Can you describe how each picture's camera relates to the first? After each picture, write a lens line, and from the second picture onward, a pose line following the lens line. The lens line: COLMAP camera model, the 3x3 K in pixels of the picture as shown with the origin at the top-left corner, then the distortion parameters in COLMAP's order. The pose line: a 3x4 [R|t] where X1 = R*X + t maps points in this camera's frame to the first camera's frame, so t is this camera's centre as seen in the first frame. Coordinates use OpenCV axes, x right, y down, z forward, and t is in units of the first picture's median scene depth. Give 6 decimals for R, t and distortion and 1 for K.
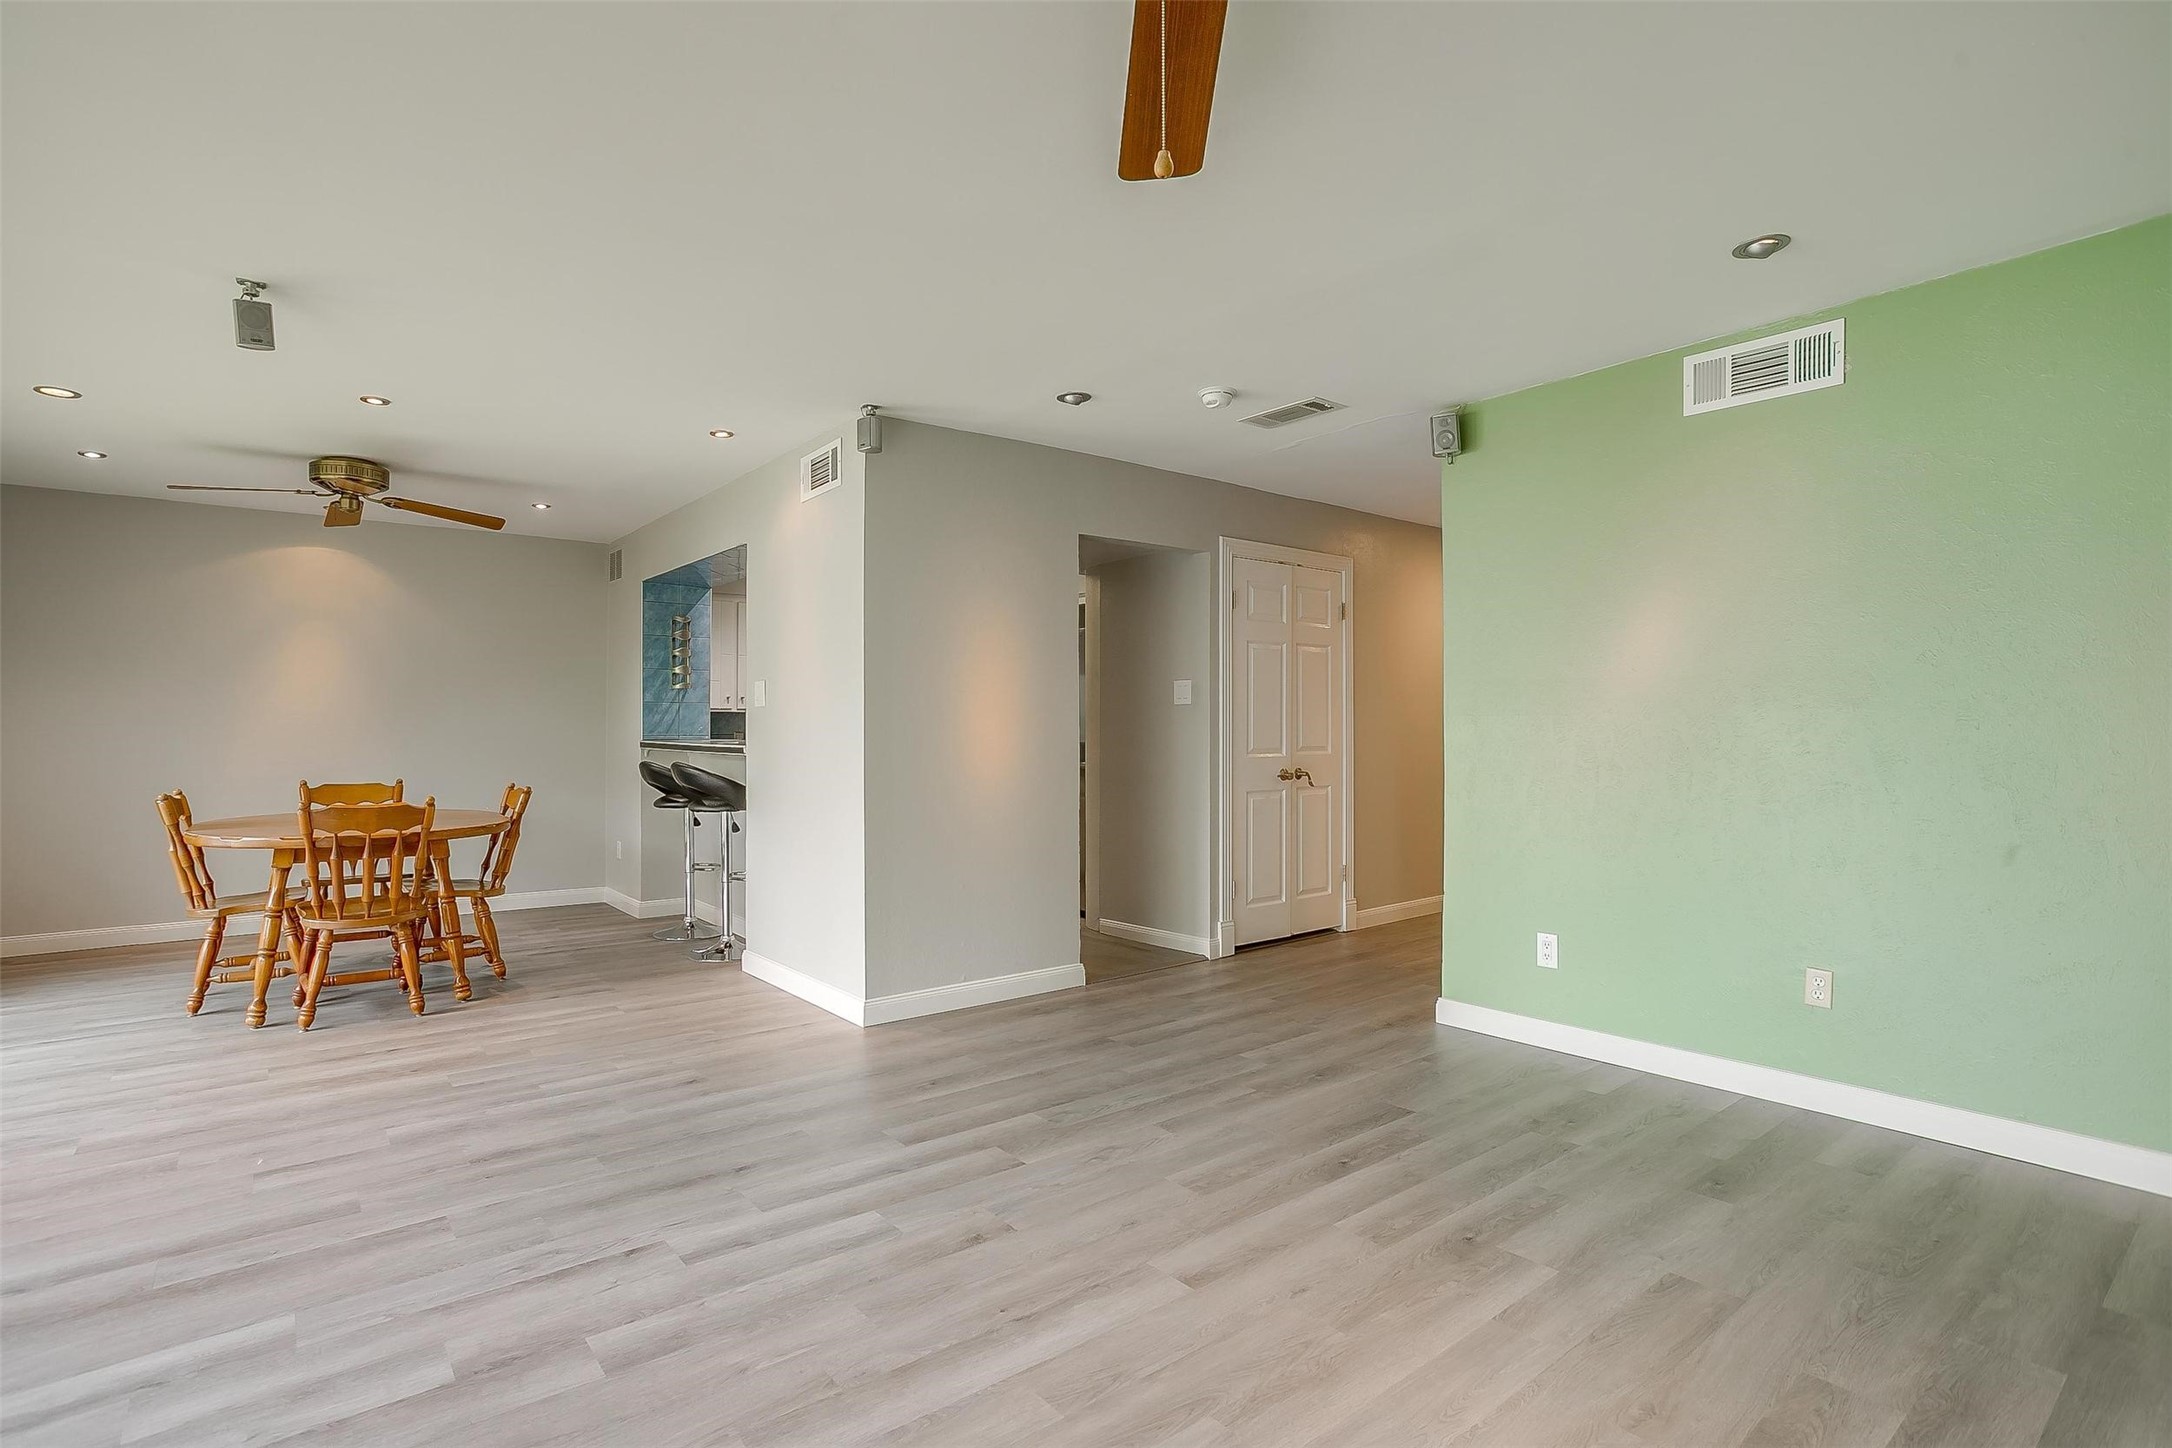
lens RADIAL K [[1038.4, 0, 1038.5], [0, 1038.4, 734.9], [0, 0, 1]] dist [-0.030344, 0.000545]
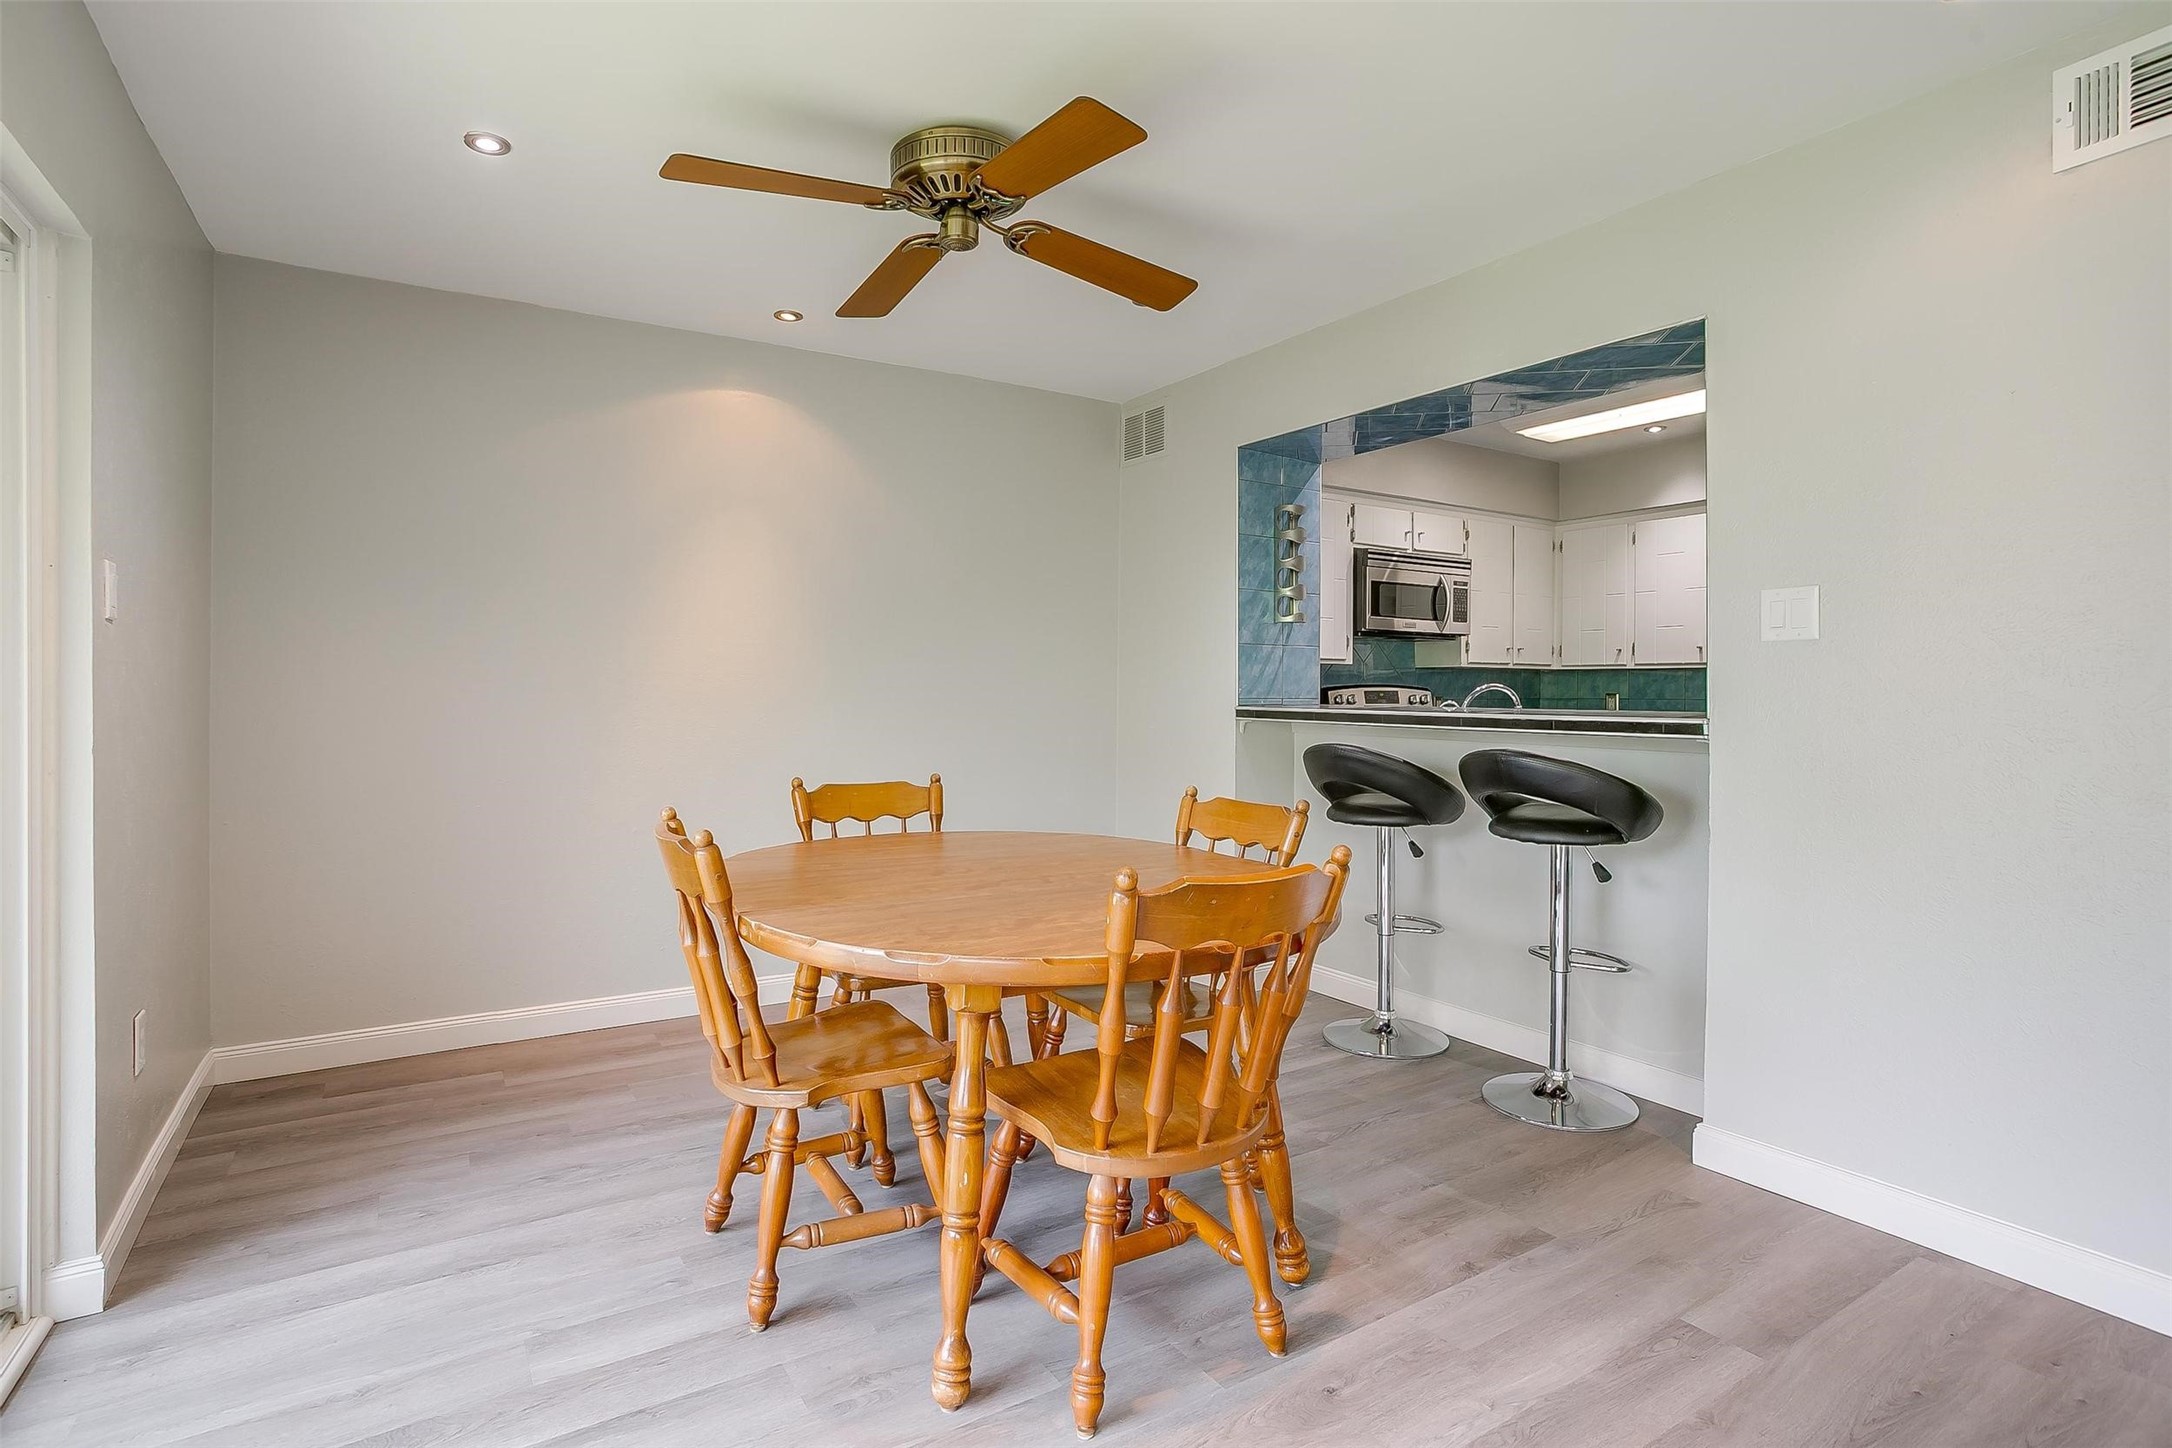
lens RADIAL K [[1059.7, 0, 1075.5], [0, 1059.7, 724.2], [0, 0, 1]] dist [-0.026894, 0.000501]
pose [[0.995567, 0.003670, -0.093988, -0.419540], [-0.001218, 0.999658, 0.026140, -0.000324], [0.094052, -0.025909, 0.995230, 0.360855]]
